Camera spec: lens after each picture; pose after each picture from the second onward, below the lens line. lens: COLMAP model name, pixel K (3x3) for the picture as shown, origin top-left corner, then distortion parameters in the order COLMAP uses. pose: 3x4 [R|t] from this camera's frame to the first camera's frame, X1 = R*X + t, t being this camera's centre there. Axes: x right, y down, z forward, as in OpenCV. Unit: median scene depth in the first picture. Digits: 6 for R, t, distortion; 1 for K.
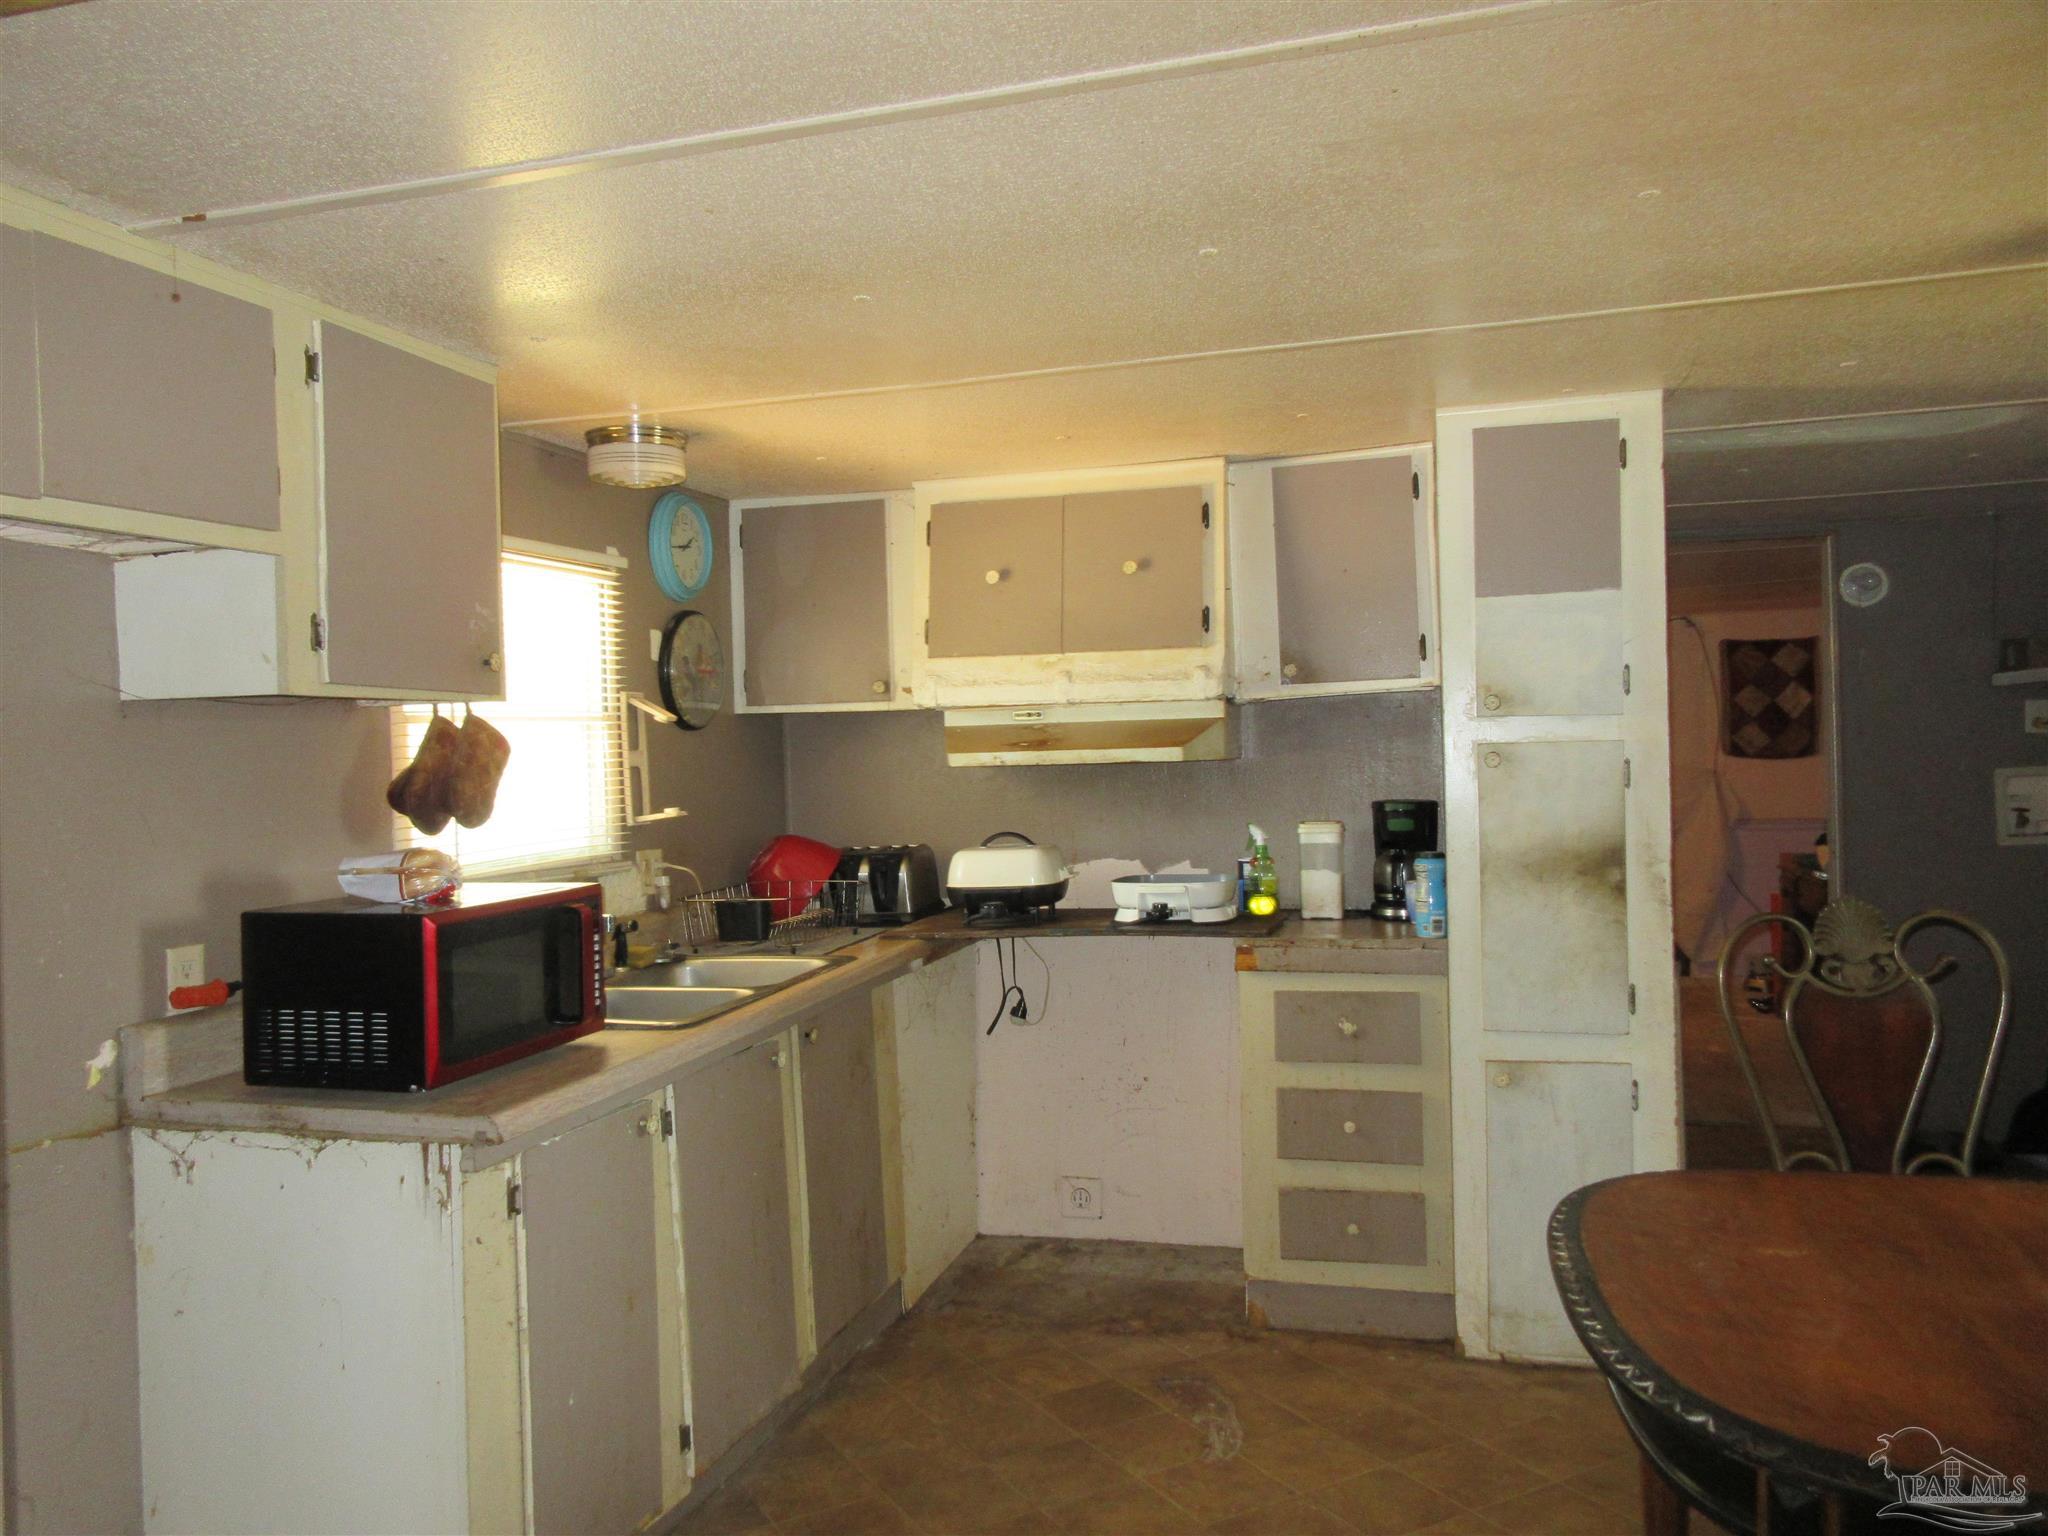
lens RADIAL K [[1546.6, 0, 1024.0], [0, 1546.6, 768.0], [0, 0, 1]] dist [0.005191, 0.005808]
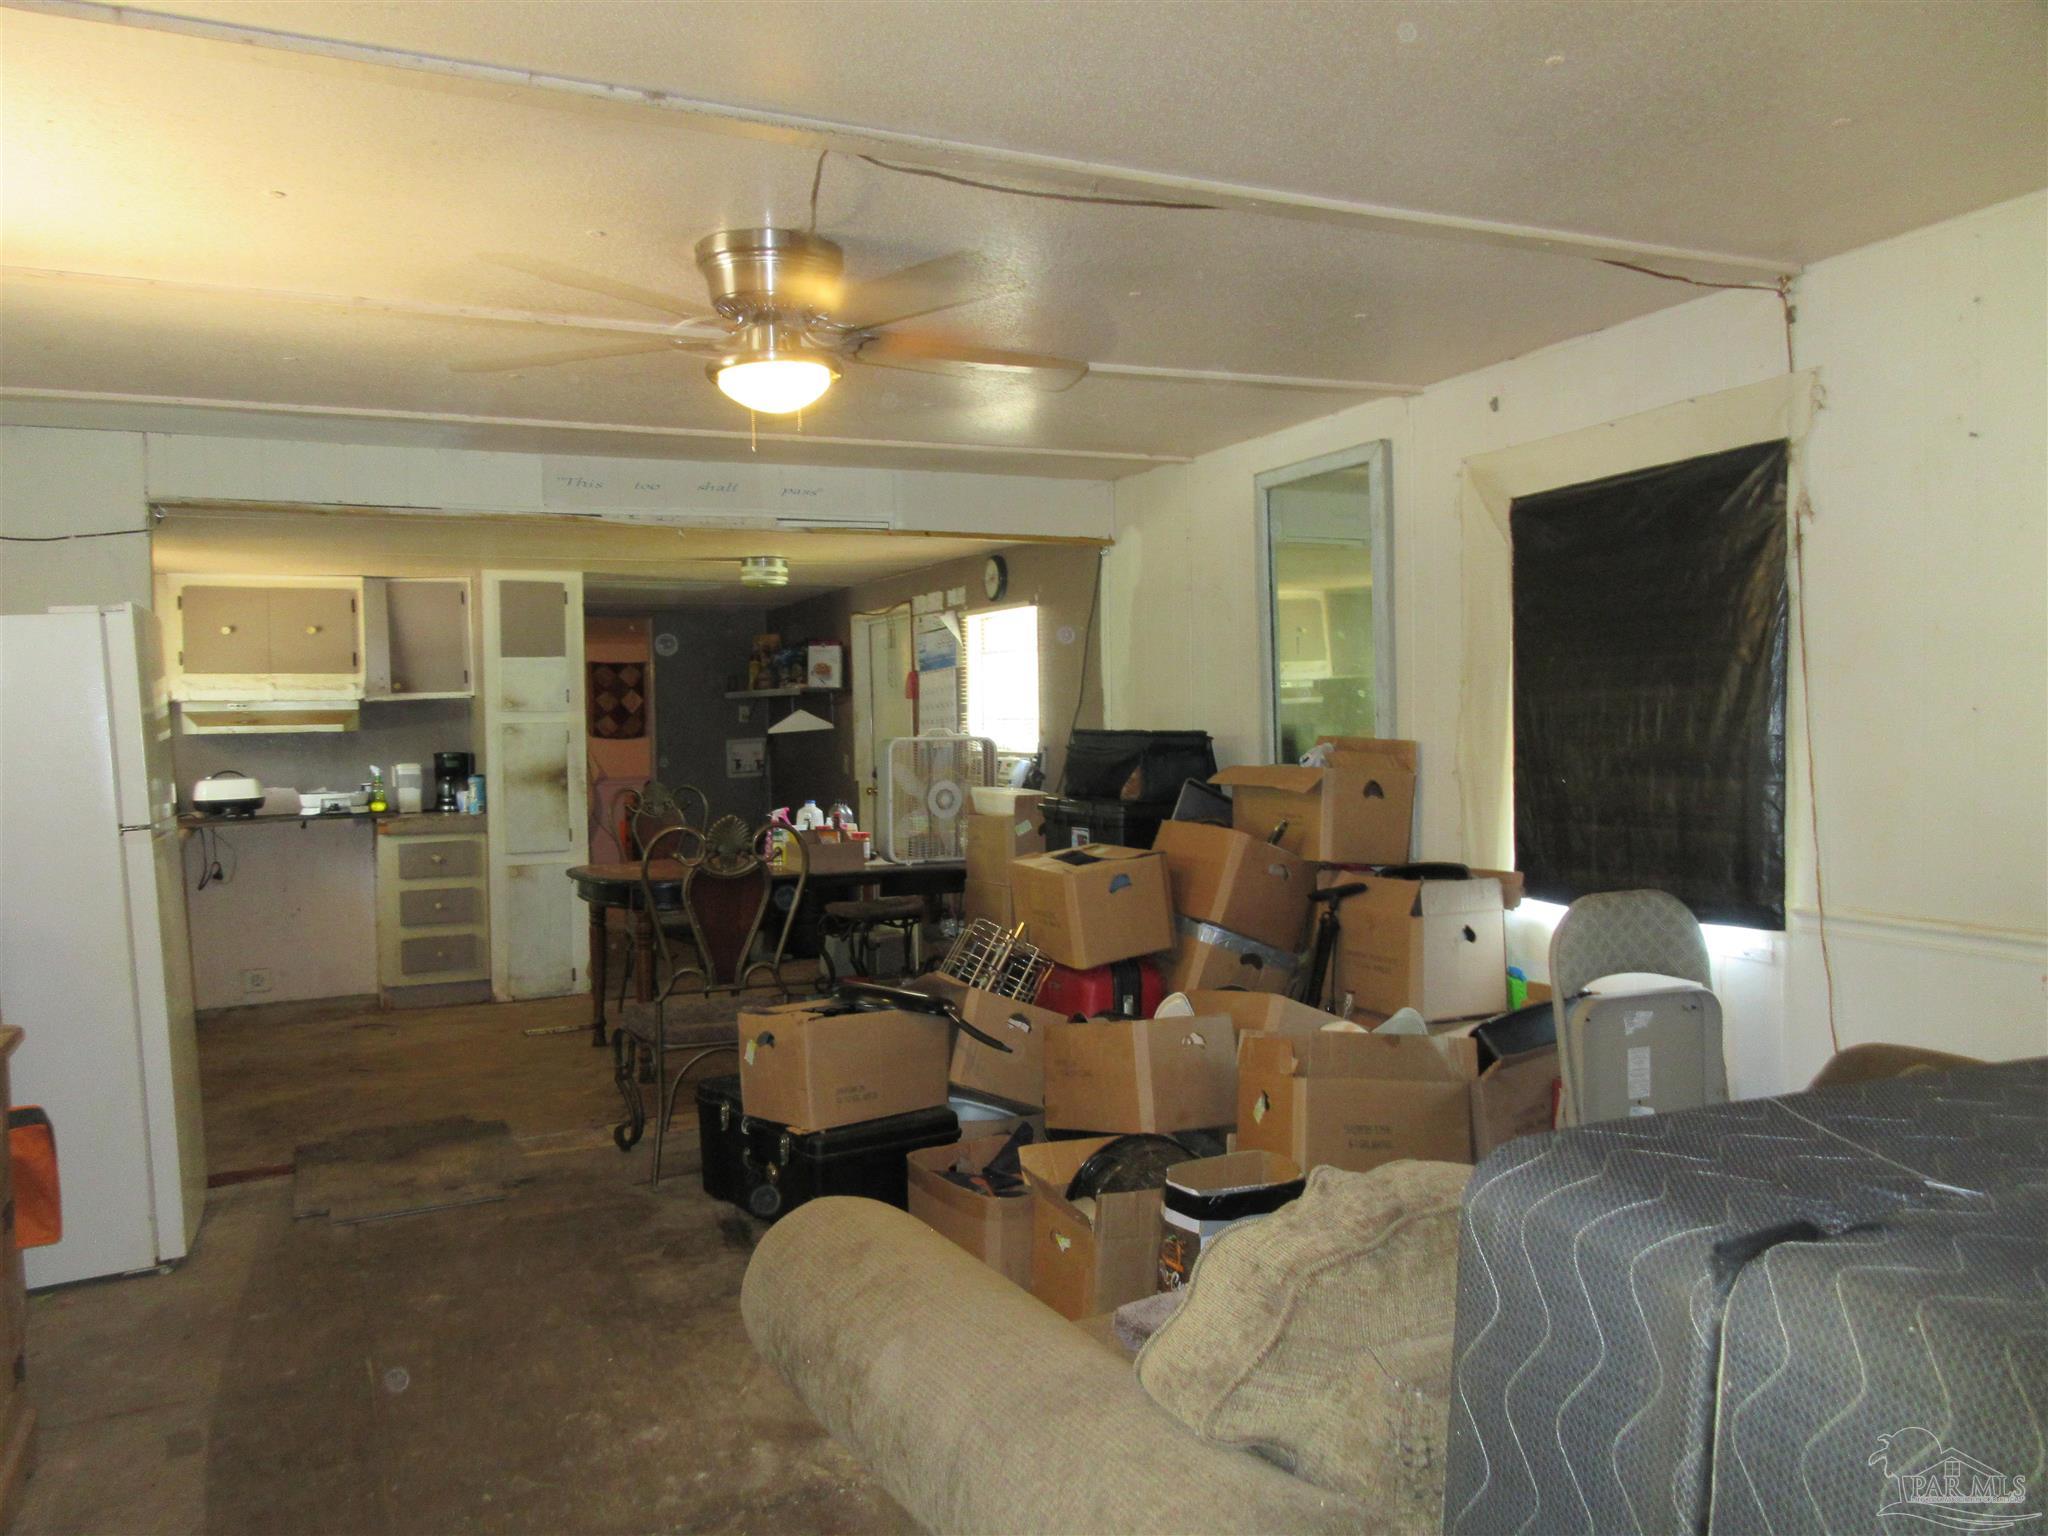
lens RADIAL K [[1525.7, 0, 1050.1], [0, 1525.7, 749.2], [0, 0, 1]] dist [0.056239, -0.033179]
pose [[0.745047, -0.002560, 0.667007, -0.509460], [0.006804, 0.999970, -0.003762, 0.030269], [-0.666978, 0.007341, 0.745042, -1.004009]]
